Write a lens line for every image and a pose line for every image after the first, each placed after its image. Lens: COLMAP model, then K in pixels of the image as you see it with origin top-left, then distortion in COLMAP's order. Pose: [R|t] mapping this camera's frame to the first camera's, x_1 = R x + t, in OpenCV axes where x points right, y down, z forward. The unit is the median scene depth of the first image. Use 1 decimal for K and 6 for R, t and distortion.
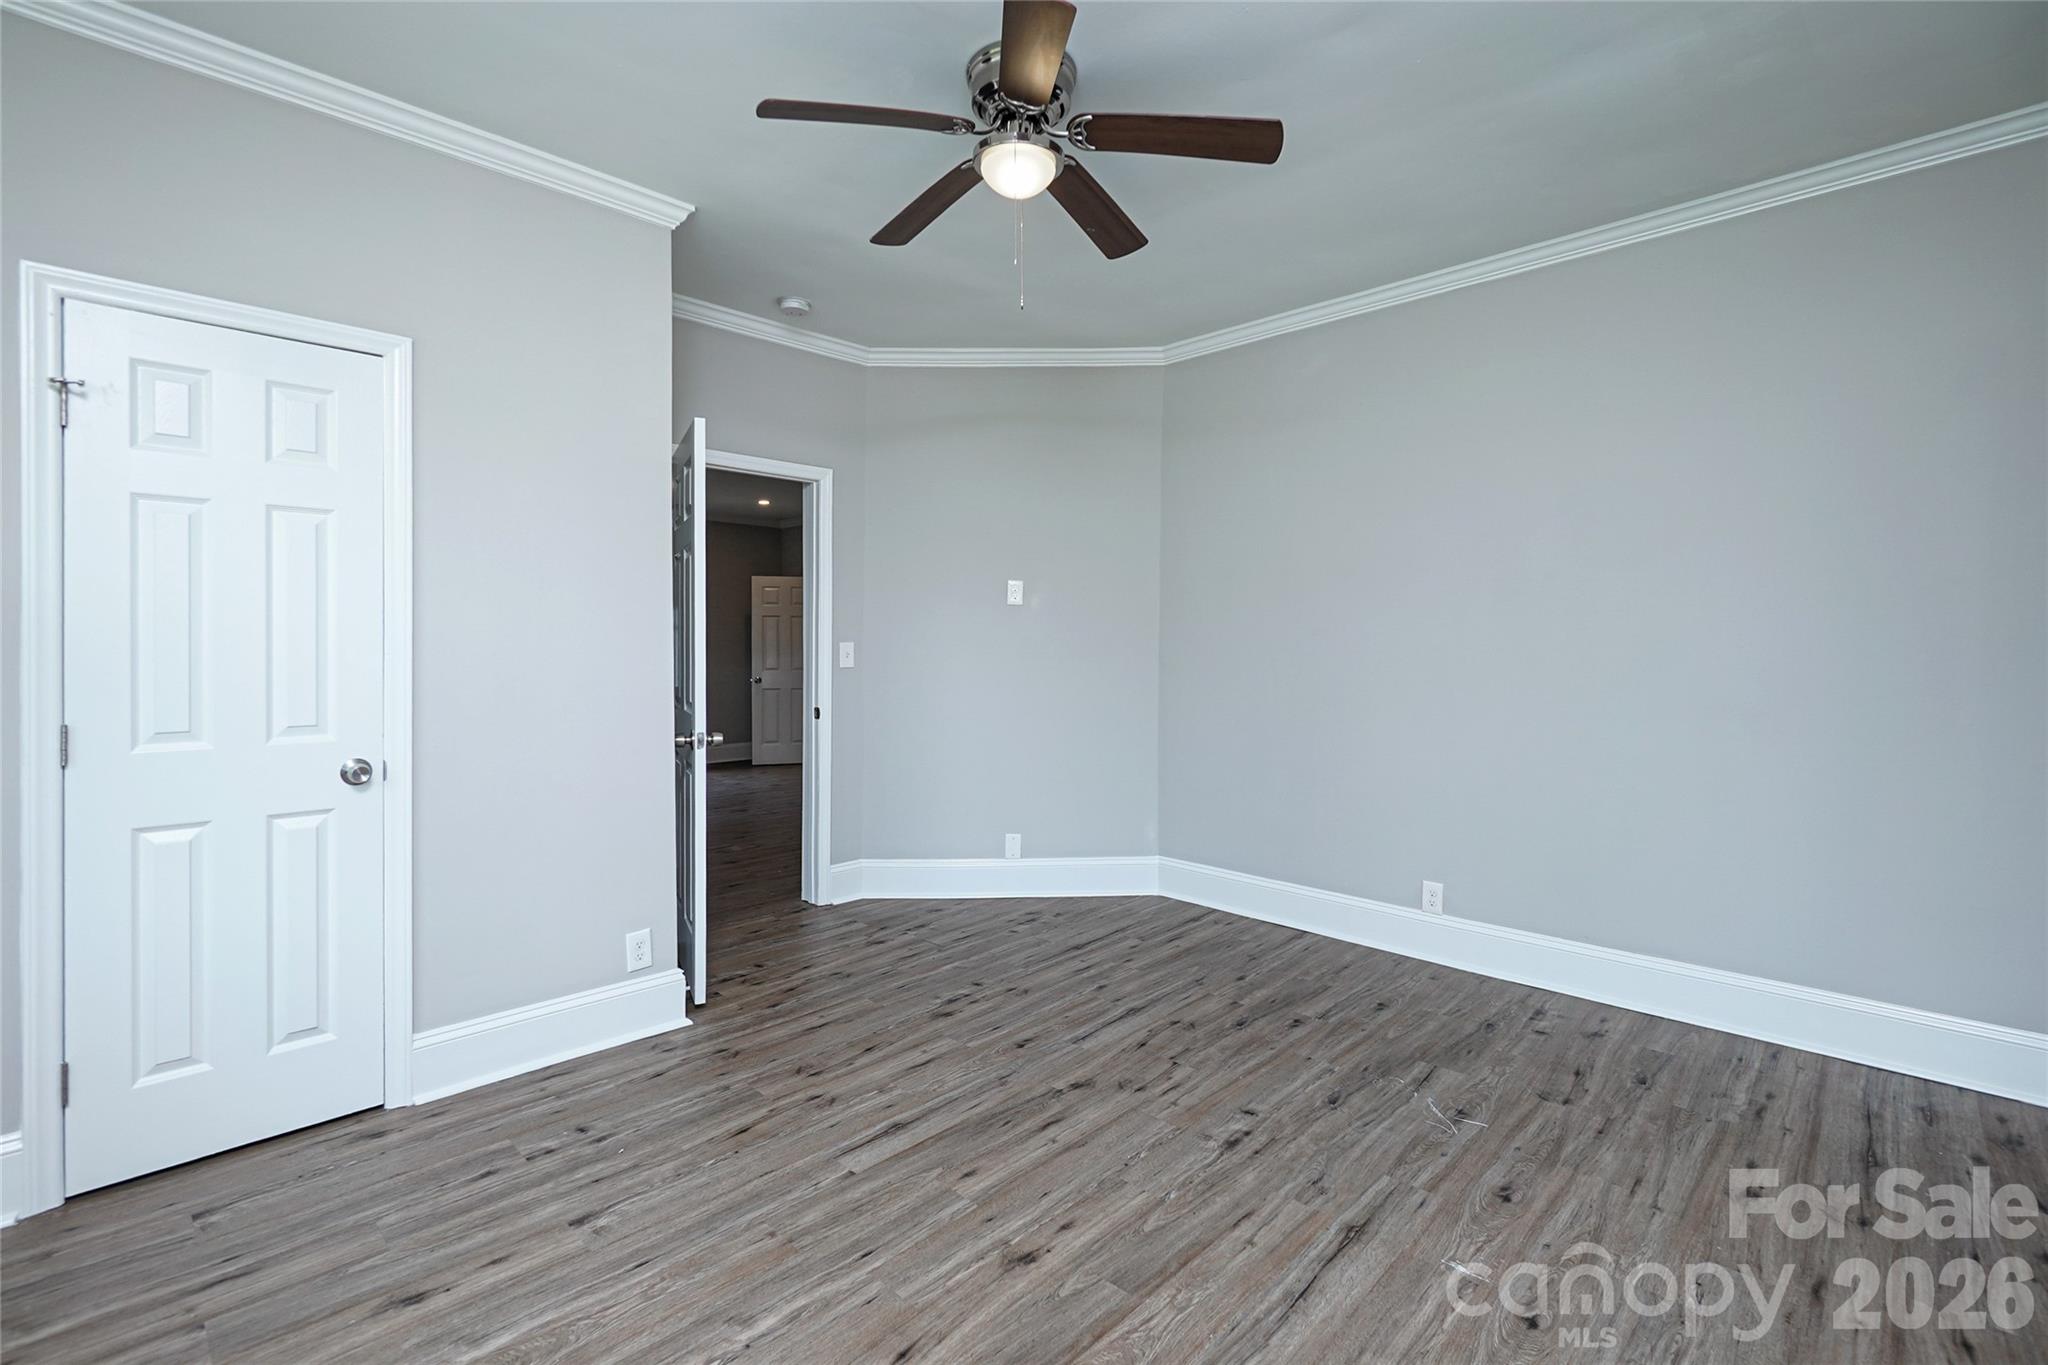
lens RADIAL K [[916.7, 0, 1010.9], [0, 916.7, 670.1], [0, 0, 1]] dist [-0.012791, 0.005475]
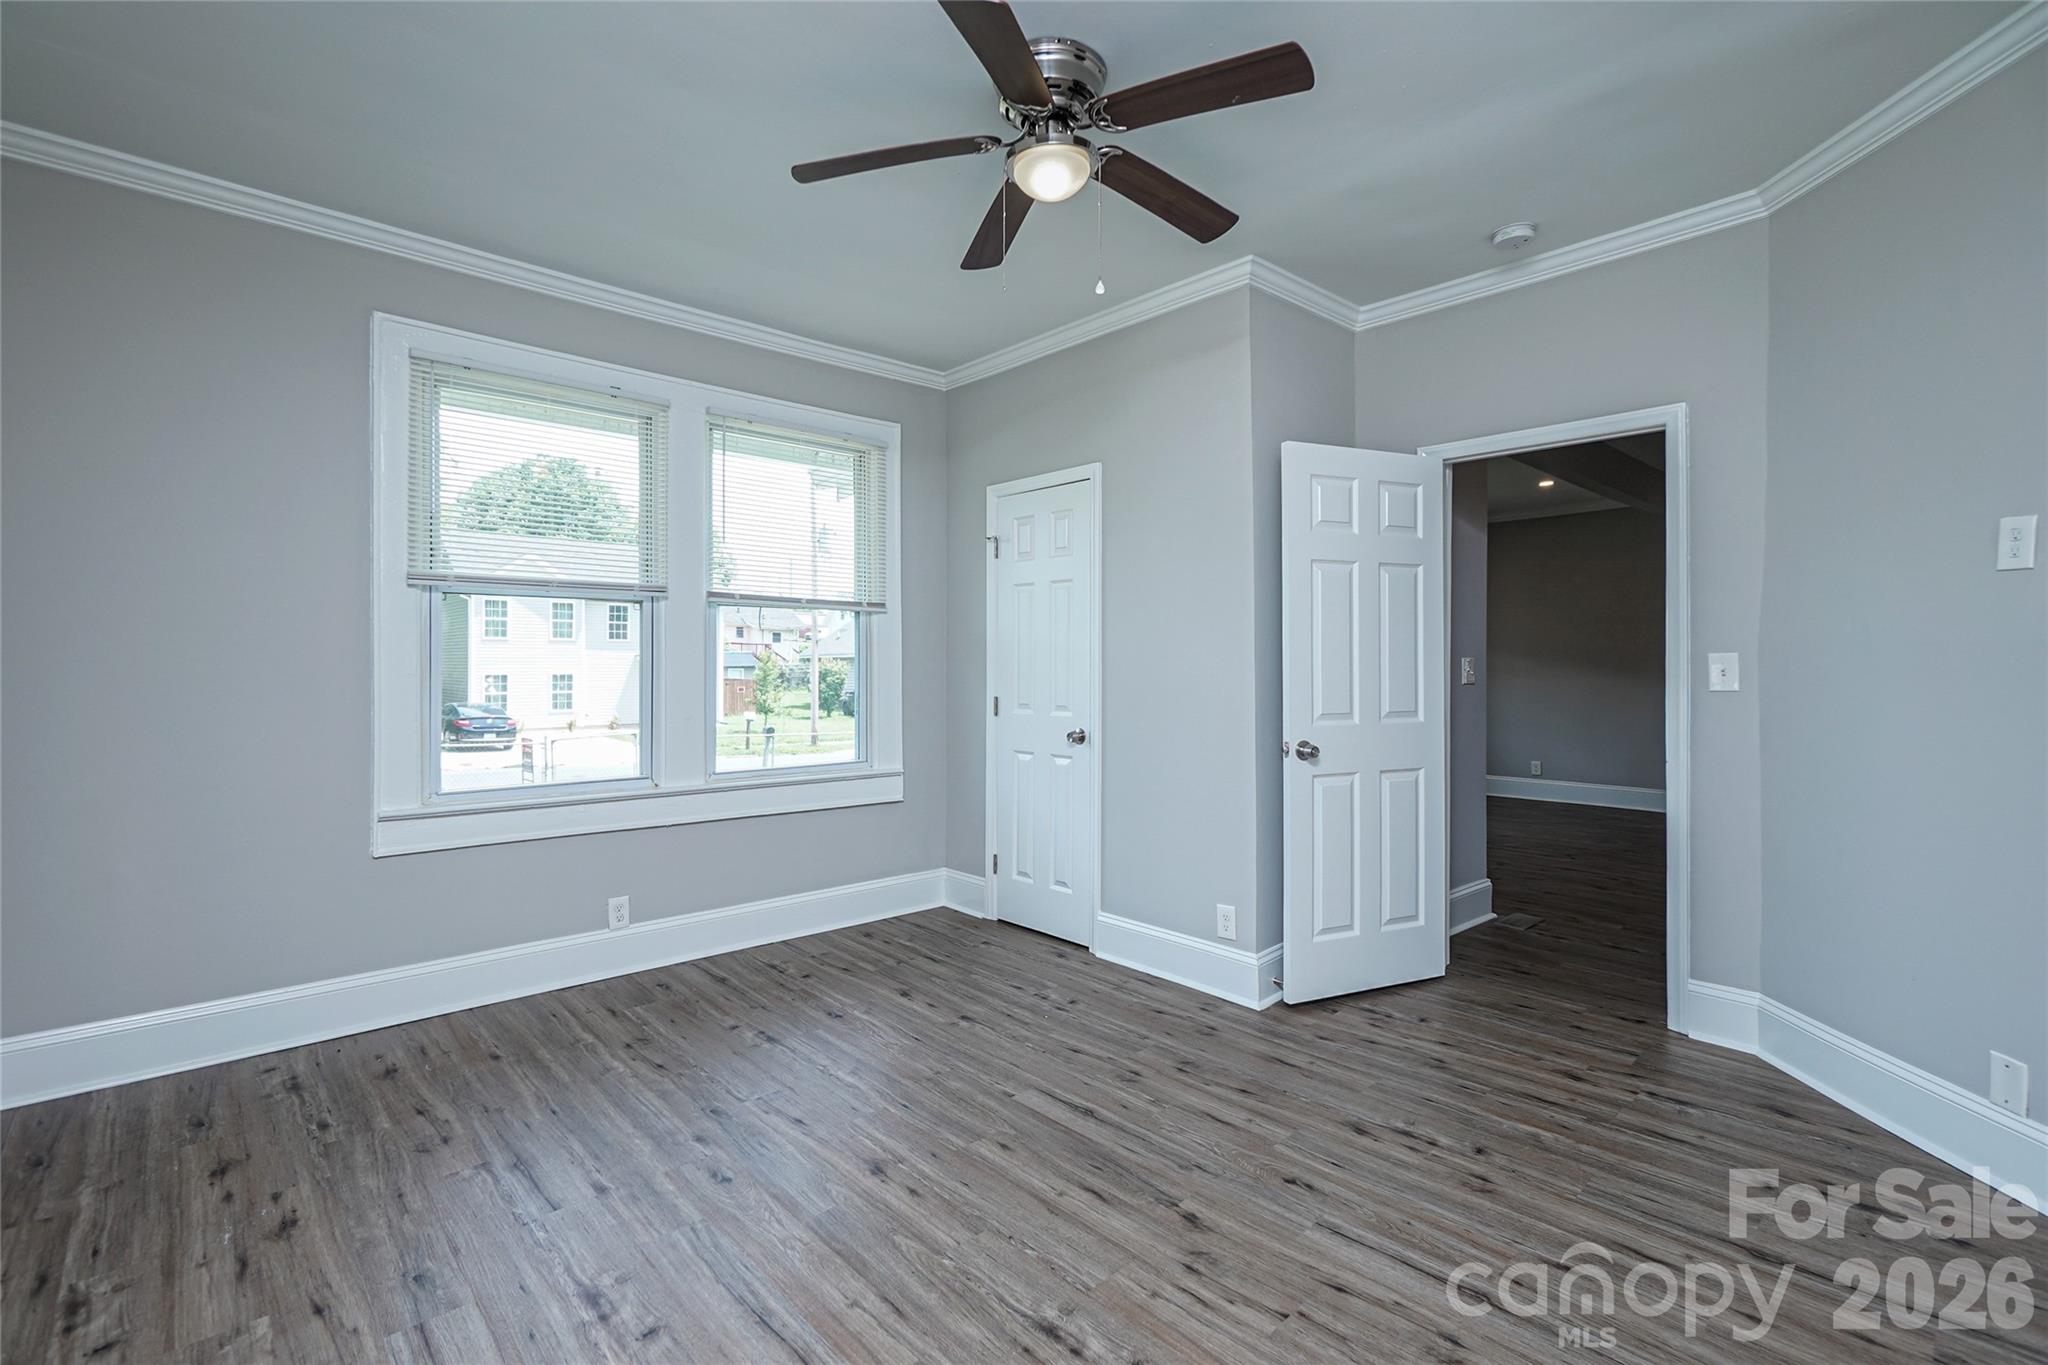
lens RADIAL K [[916.7, 0, 1010.9], [0, 916.7, 670.1], [0, 0, 1]] dist [-0.012791, 0.005475]
pose [[-0.052349, 0.008772, -0.998590, 0.942649], [-0.025308, 0.999629, 0.010108, -0.023219], [0.998308, 0.025802, -0.052108, 0.957457]]
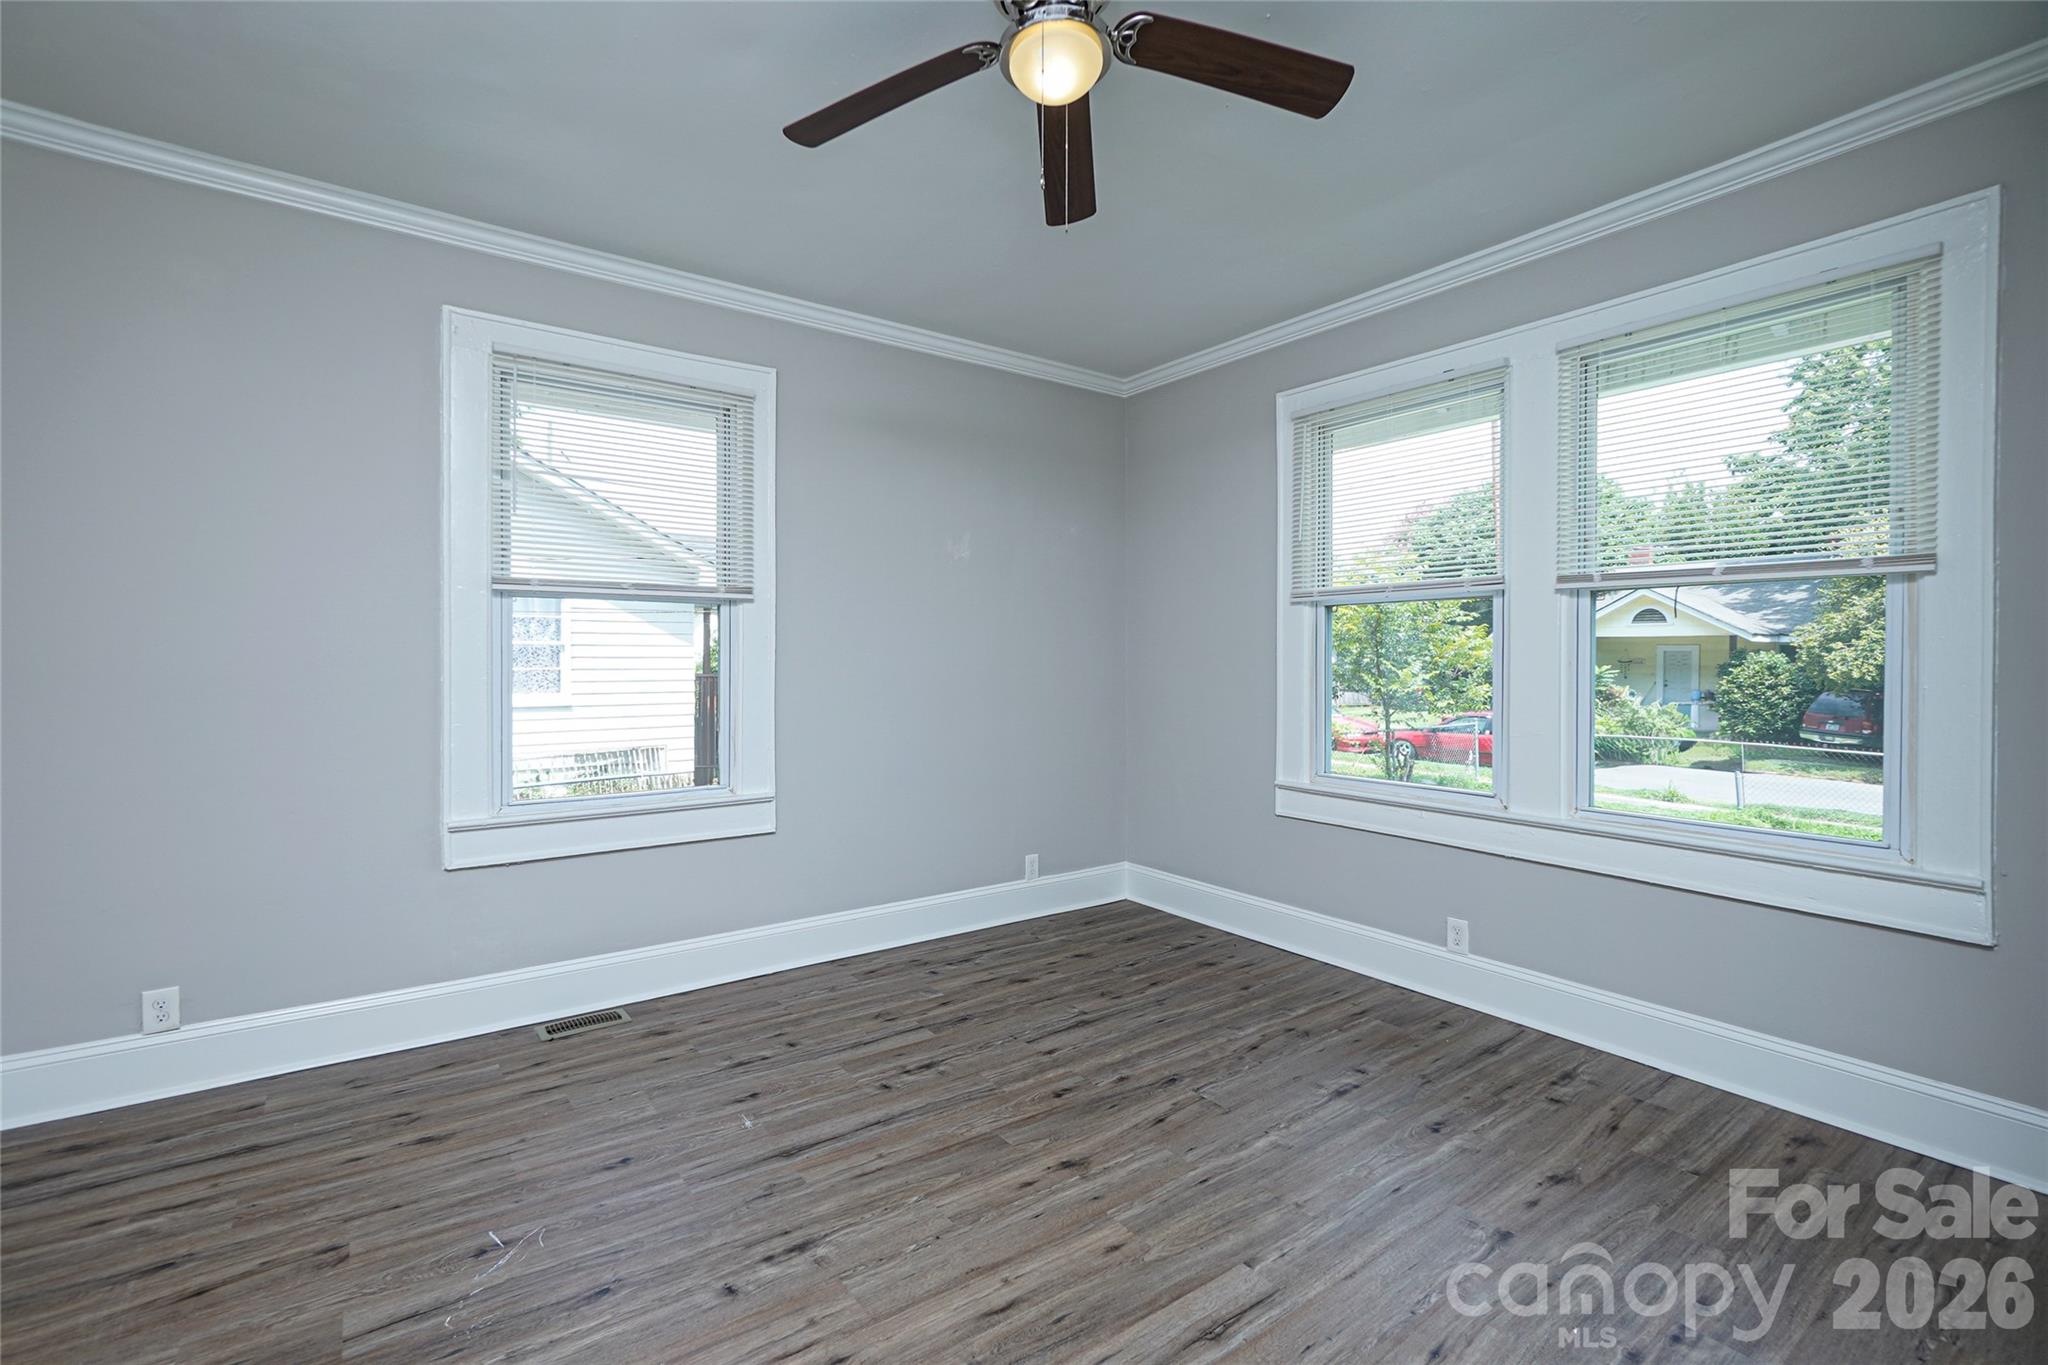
lens RADIAL K [[916.7, 0, 1010.9], [0, 916.7, 670.1], [0, 0, 1]] dist [-0.012791, 0.005475]
pose [[-0.985024, -0.004559, 0.172355, -0.089728], [0.001018, 0.999479, 0.032252, -0.041670], [-0.172412, 0.031944, -0.984507, 1.717408]]
